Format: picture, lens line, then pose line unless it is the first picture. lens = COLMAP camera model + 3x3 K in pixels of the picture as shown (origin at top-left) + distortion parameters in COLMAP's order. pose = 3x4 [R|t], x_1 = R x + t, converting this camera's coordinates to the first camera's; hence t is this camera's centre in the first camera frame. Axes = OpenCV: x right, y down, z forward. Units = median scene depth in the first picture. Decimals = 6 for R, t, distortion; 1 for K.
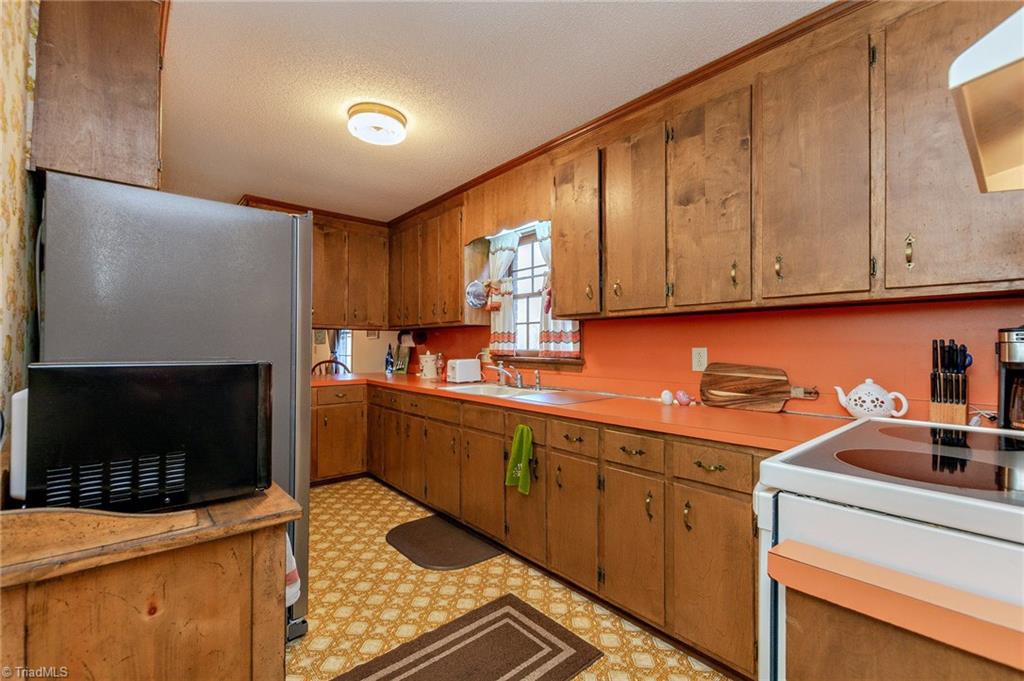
lens RADIAL K [[452.0, 0, 512.0], [0, 452.0, 340.5], [0, 0, 1]] dist [-0.000288, -0.000222]
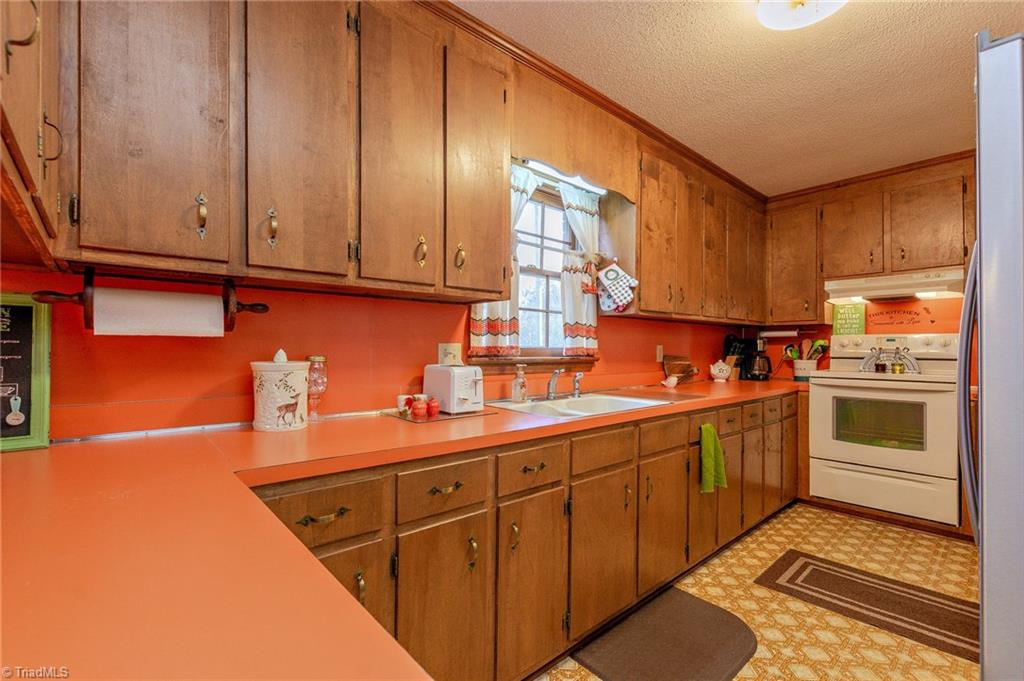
lens RADIAL K [[452.0, 0, 512.0], [0, 452.0, 340.5], [0, 0, 1]] dist [-0.000288, -0.000222]
pose [[-0.027066, 0.014502, 0.999528, -0.955056], [-0.017302, 0.999738, -0.014974, 0.031035], [-0.999484, -0.017700, -0.026808, 1.475797]]
